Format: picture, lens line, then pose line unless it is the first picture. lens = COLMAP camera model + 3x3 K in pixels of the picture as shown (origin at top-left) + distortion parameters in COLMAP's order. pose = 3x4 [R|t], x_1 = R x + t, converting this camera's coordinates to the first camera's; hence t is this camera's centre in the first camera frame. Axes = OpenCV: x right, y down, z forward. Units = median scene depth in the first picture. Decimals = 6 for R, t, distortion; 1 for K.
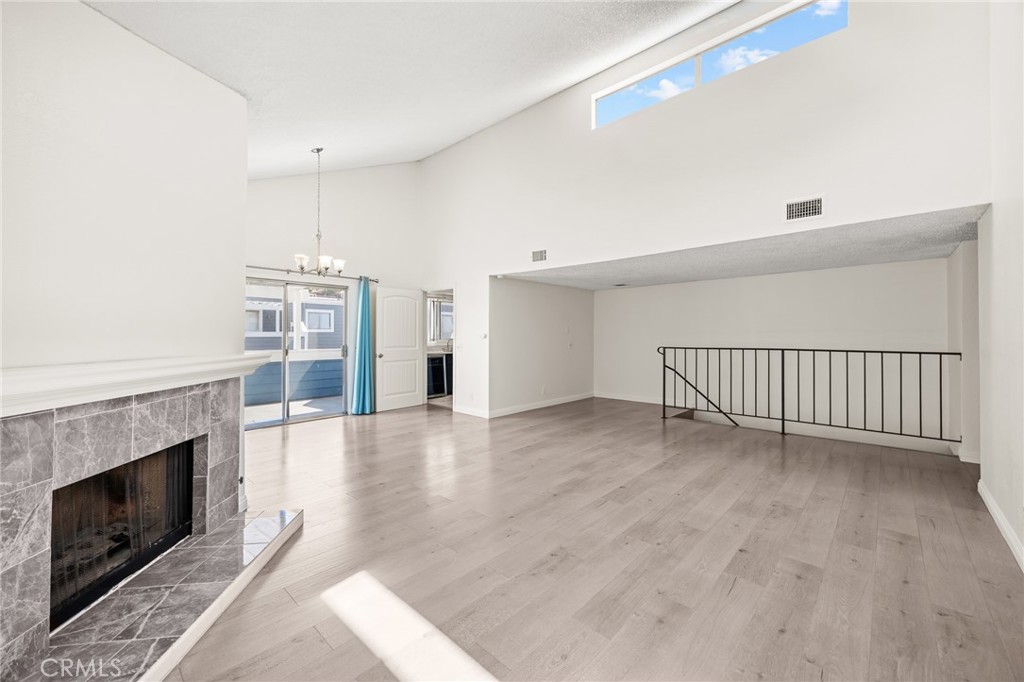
lens RADIAL K [[400.6, 0, 516.7], [0, 400.6, 332.0], [0, 0, 1]] dist [-0.000272, 0.000105]
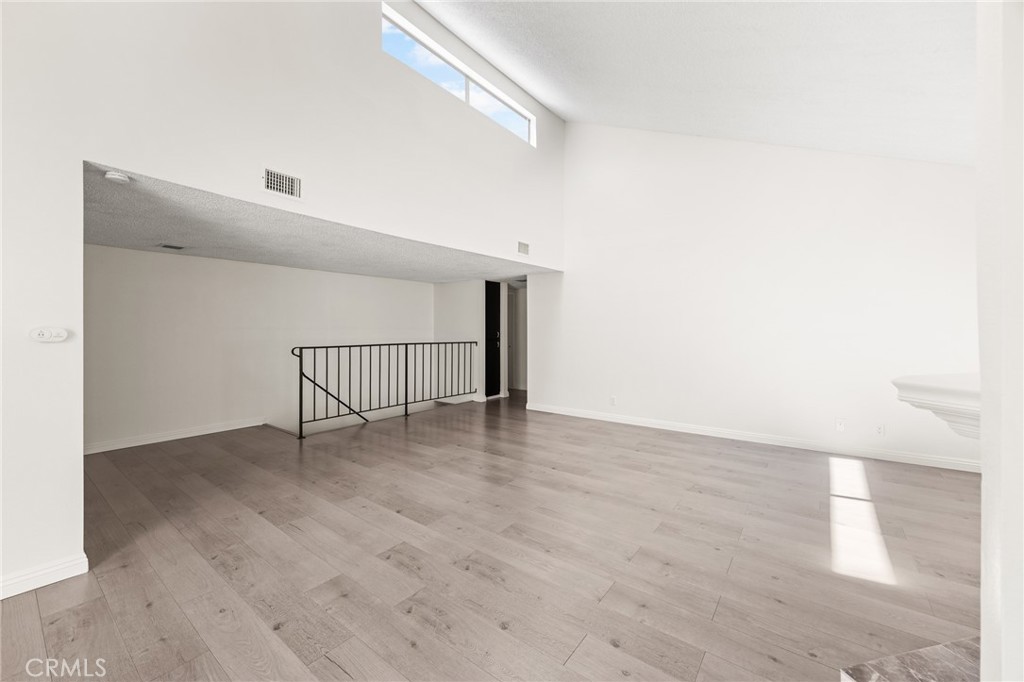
lens RADIAL K [[400.6, 0, 516.7], [0, 400.6, 332.0], [0, 0, 1]] dist [-0.000272, 0.000105]
pose [[-0.095183, 0.001423, 0.995459, -0.874432], [-0.003417, 0.999993, -0.001756, 0.013792], [-0.995454, -0.003569, -0.095178, 1.274381]]
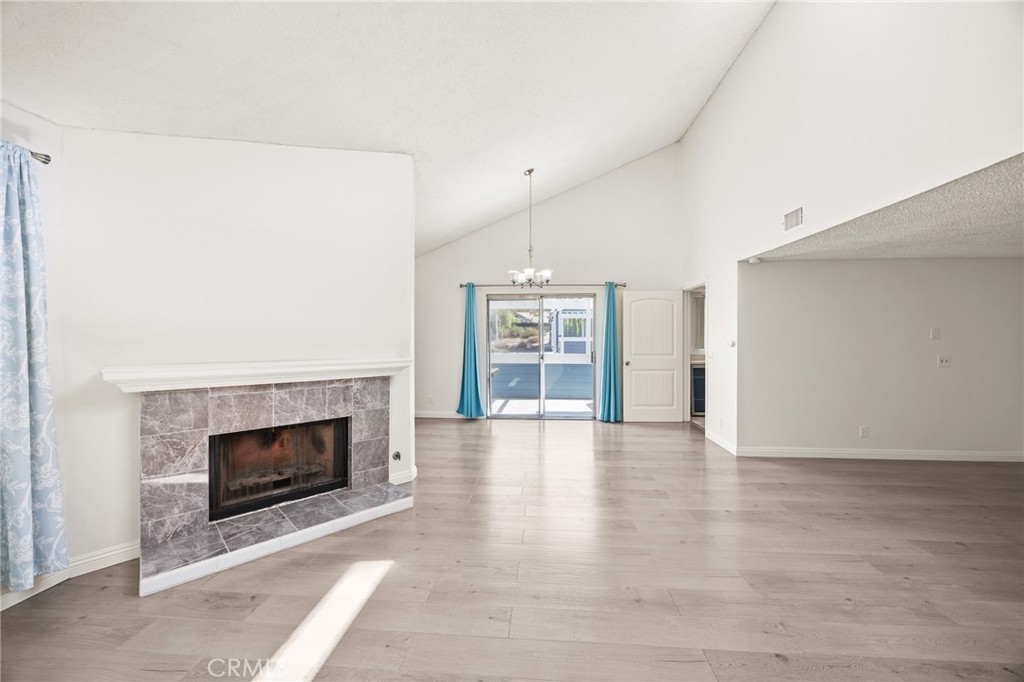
lens RADIAL K [[386.6, 0, 519.1], [0, 386.6, 340.4], [0, 0, 1]] dist [-0.005506, -0.000019]
pose [[0.622224, 0.003623, -0.782831, 0.454508], [0.005339, 0.999946, 0.008872, -0.009243], [0.782821, -0.009700, 0.622172, 0.482000]]
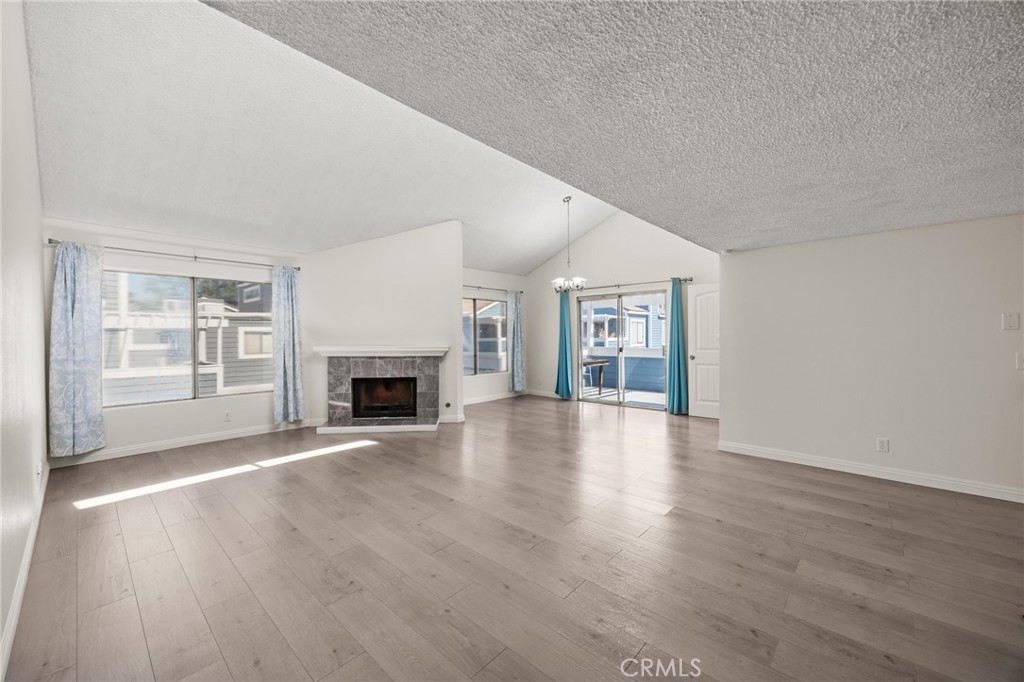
lens RADIAL K [[398.0, 0, 518.4], [0, 398.0, 341.3], [0, 0, 1]] dist [-0.000041, -0.000221]
pose [[0.009643, 0.013960, -0.999856, 1.258511], [0.012508, 0.999823, 0.014081, 0.005505], [0.999875, -0.012642, 0.009467, 1.215907]]
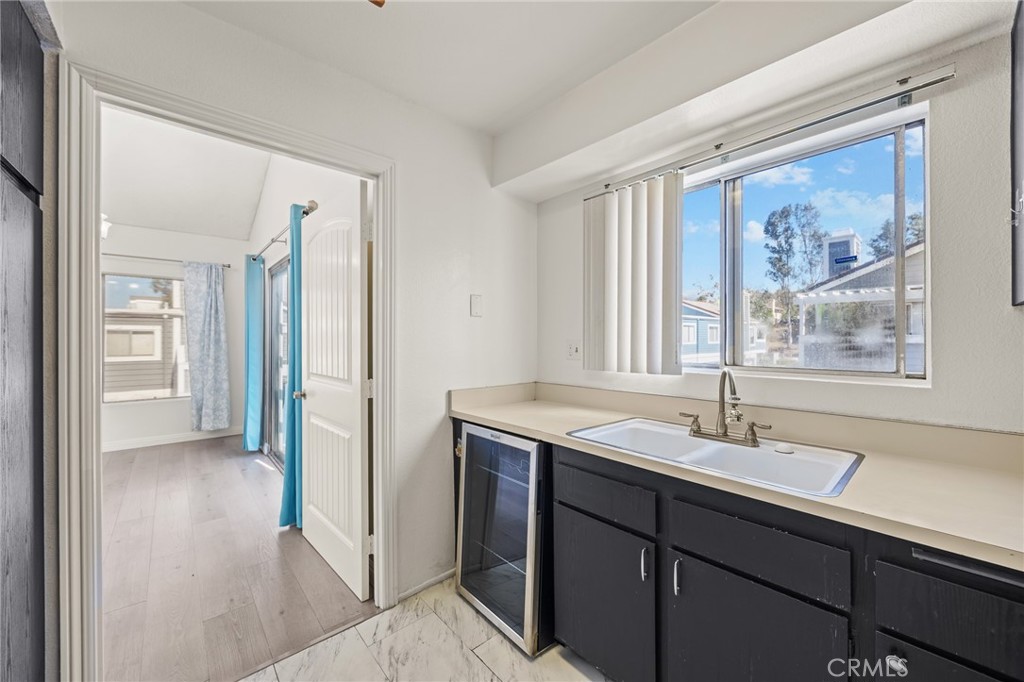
lens RADIAL K [[392.3, 0, 512.6], [0, 392.3, 337.5], [0, 0, 1]] dist [-0.002097, 0.000097]
pose [[-0.099908, -0.000525, -0.994997, 0.037907], [0.004361, 0.999990, -0.000966, 0.012395], [0.994987, -0.004436, -0.099904, 2.597586]]
